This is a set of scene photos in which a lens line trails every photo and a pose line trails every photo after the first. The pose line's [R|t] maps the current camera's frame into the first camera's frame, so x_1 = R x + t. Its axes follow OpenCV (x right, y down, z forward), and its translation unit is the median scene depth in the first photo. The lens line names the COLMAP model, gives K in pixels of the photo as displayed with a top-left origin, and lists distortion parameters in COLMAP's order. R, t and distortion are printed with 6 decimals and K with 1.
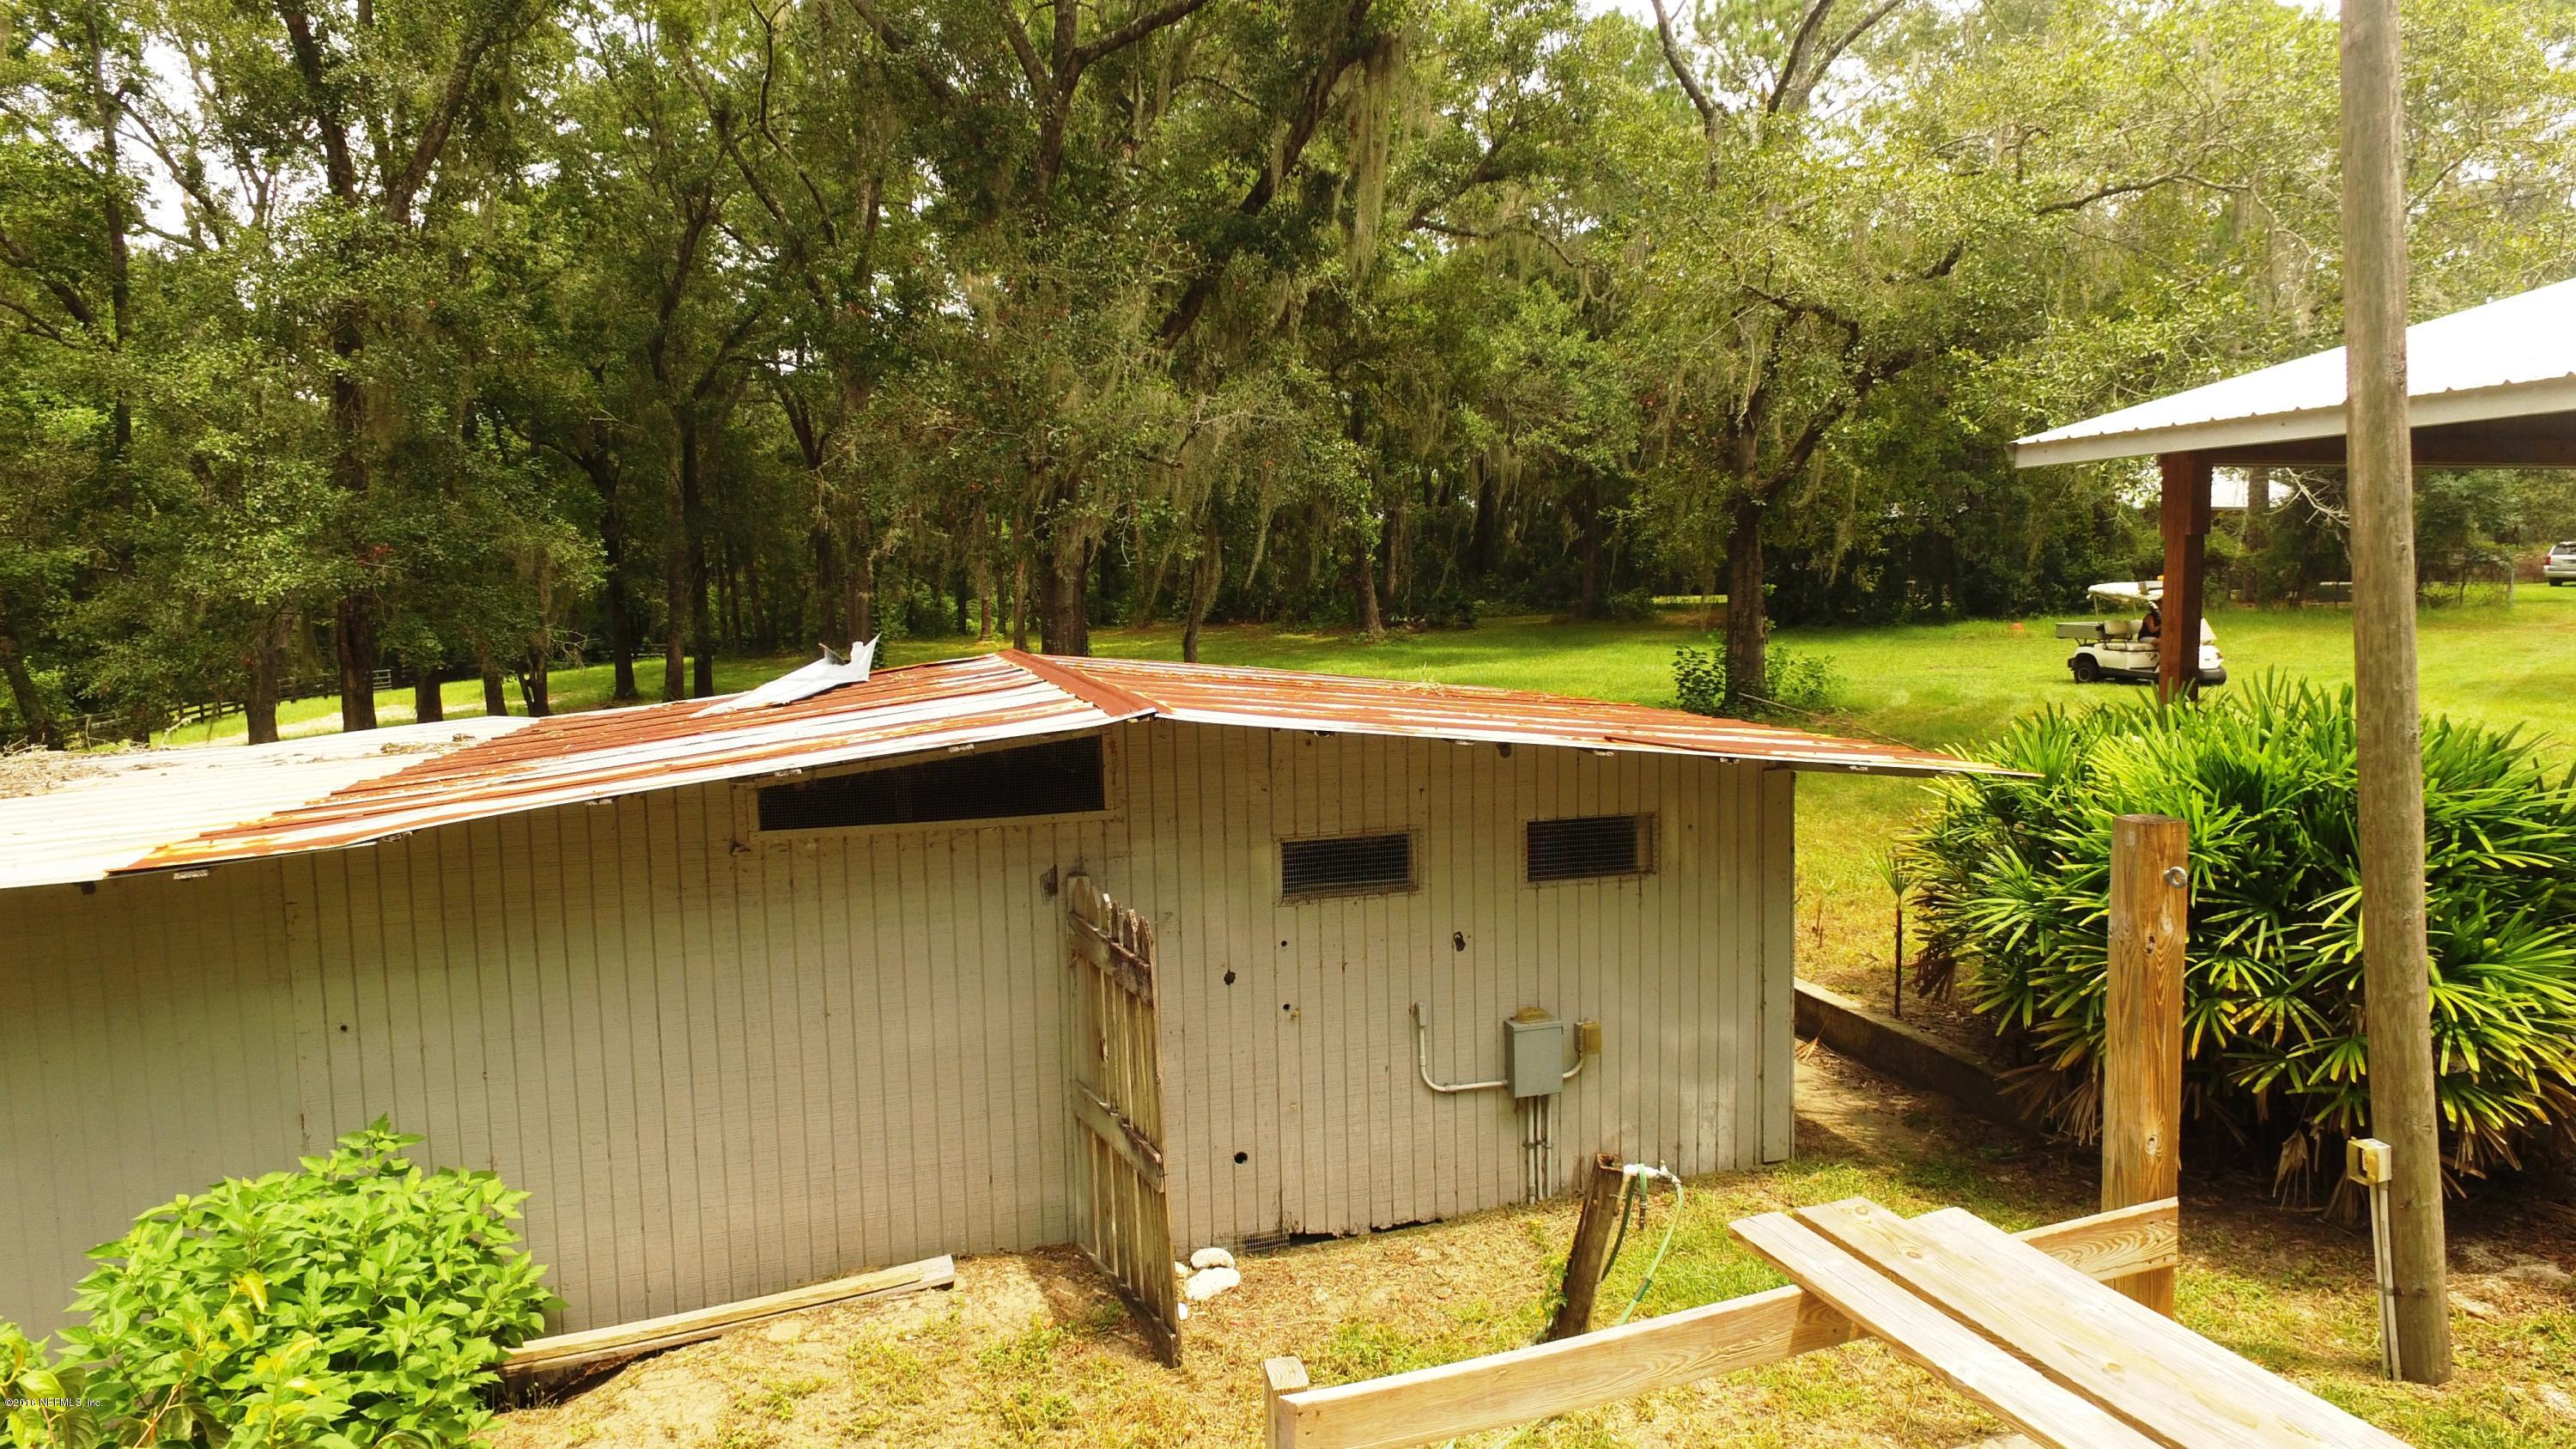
lens RADIAL K [[1499.7, 0, 1288.0], [0, 1499.7, 724.5], [0, 0, 1]] dist [-0.021190, 0.025223]
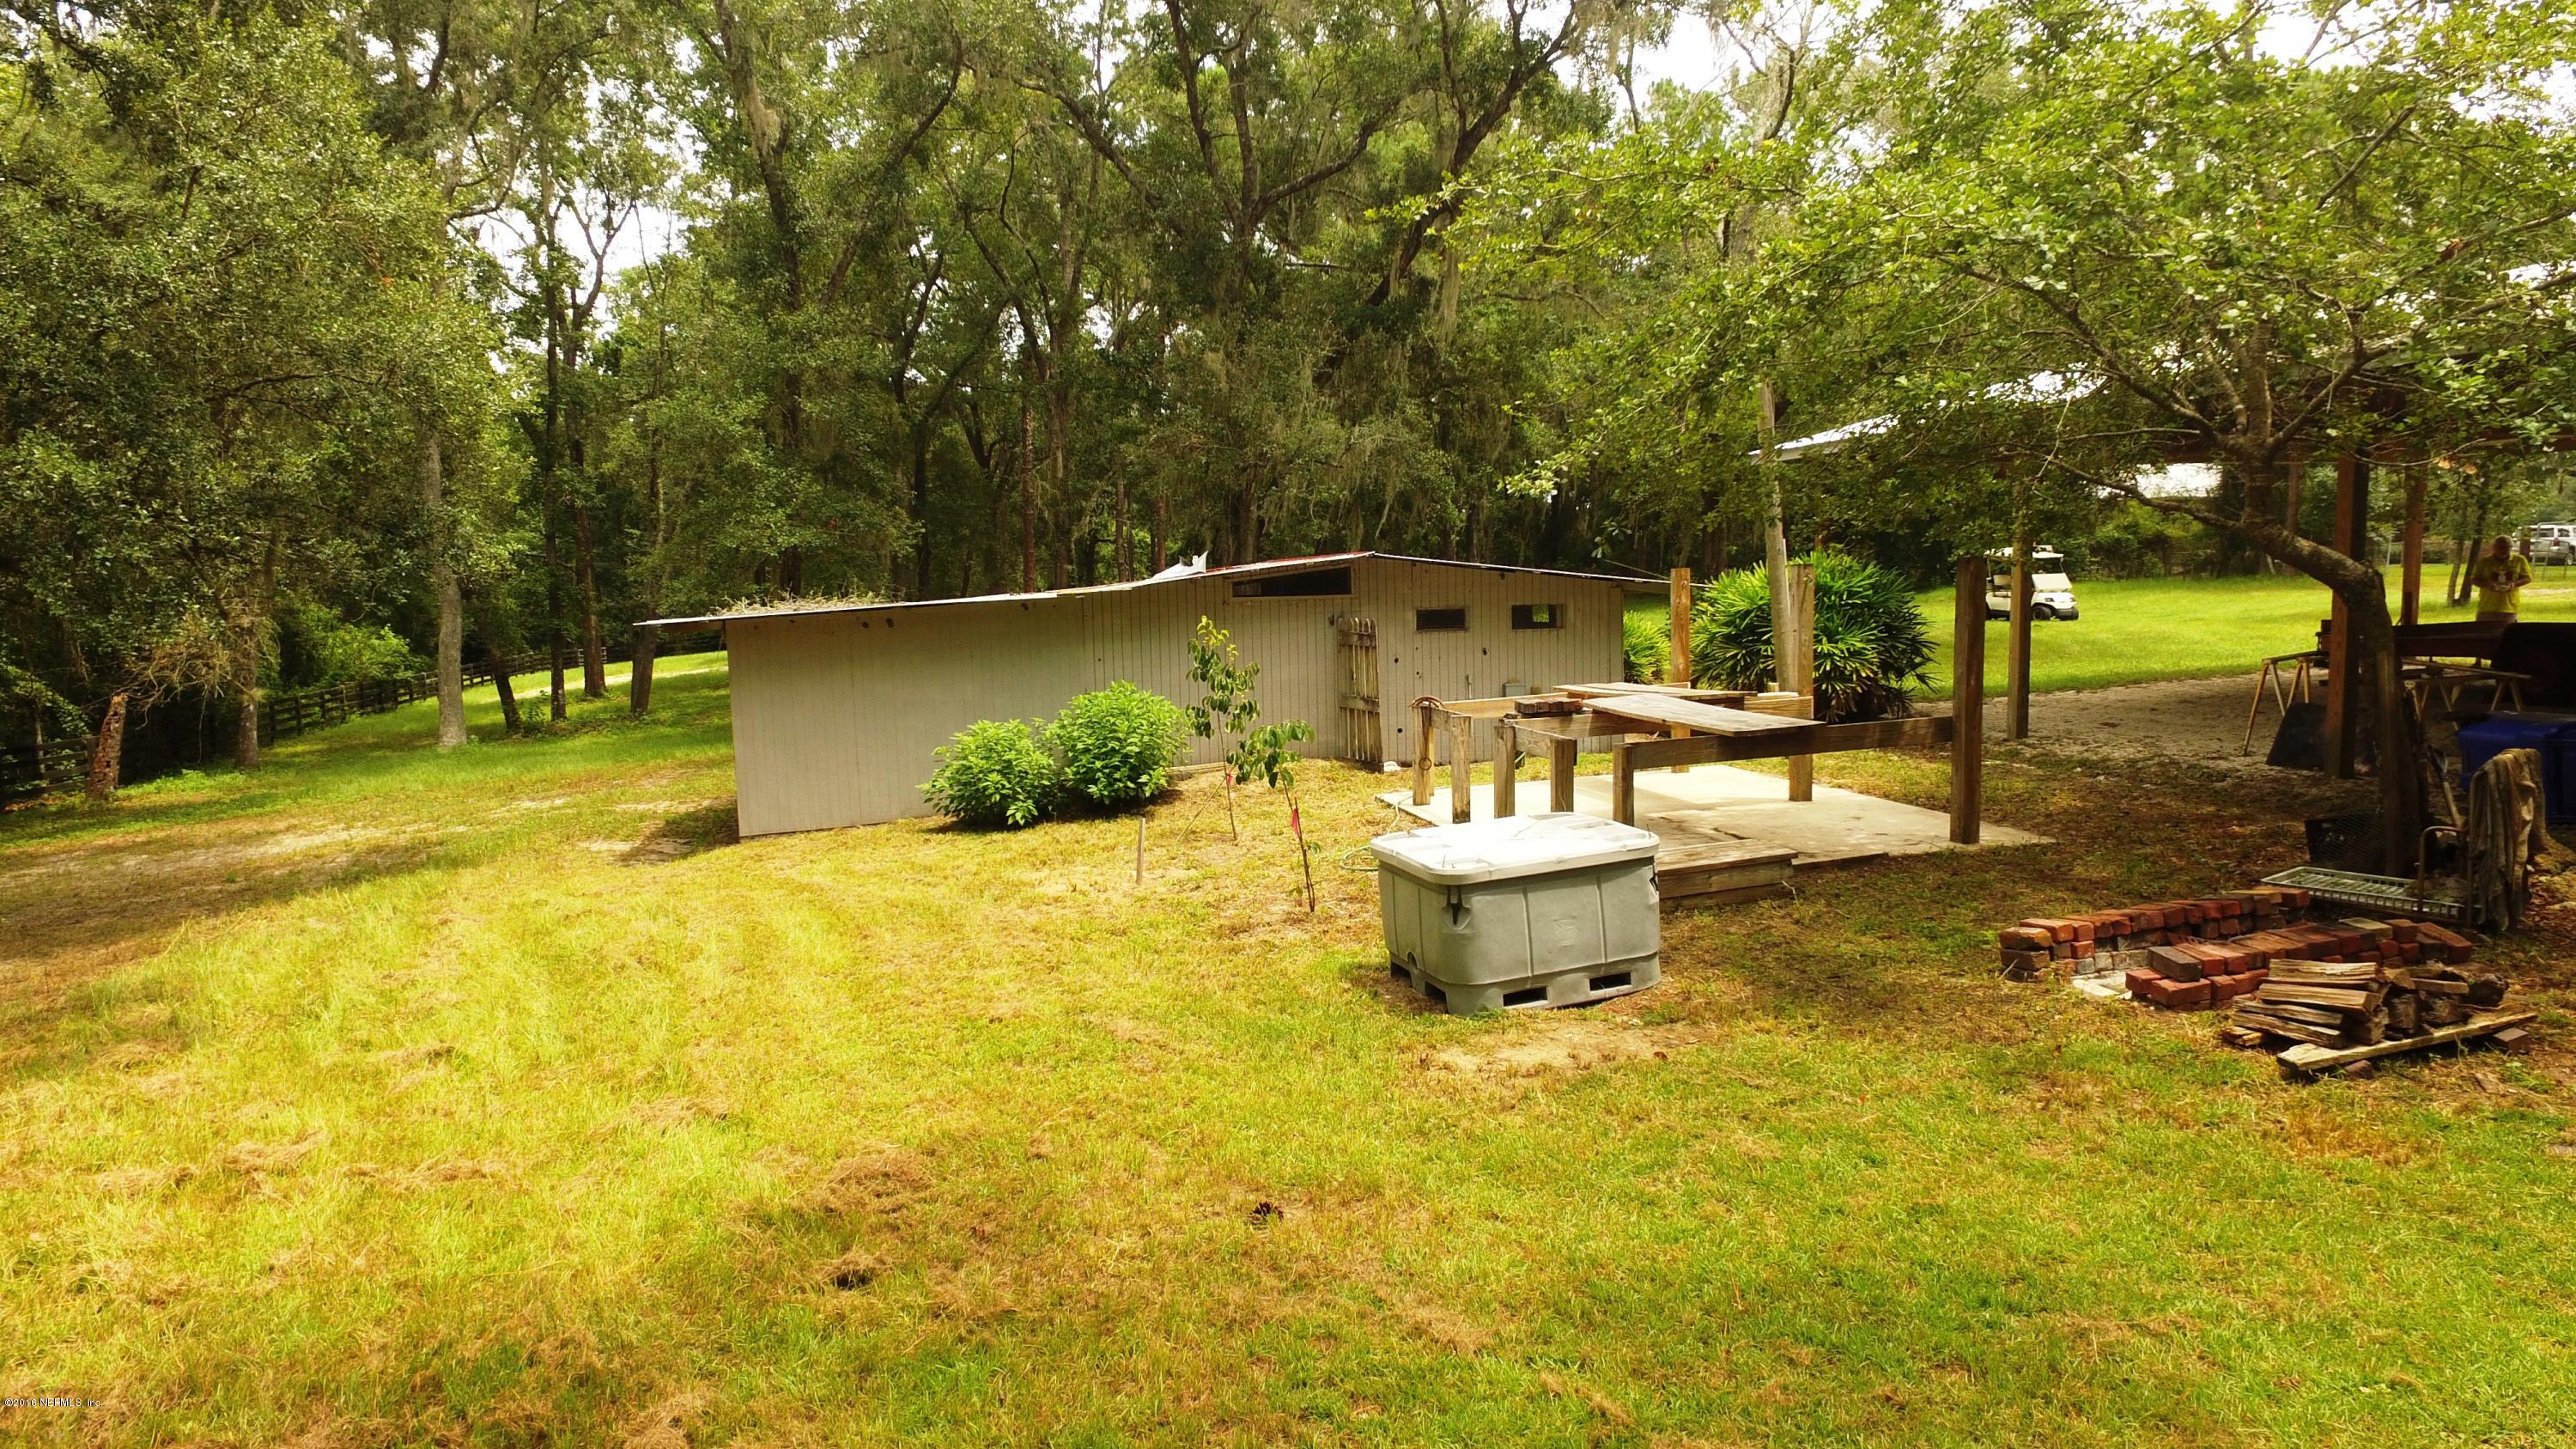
lens RADIAL K [[1499.7, 0, 1288.0], [0, 1499.7, 724.5], [0, 0, 1]] dist [-0.021190, 0.025223]
pose [[0.998351, 0.001404, -0.057394, -0.033370], [-0.001455, 0.999999, -0.000857, 0.121620], [0.057393, 0.000939, 0.998351, -0.704369]]
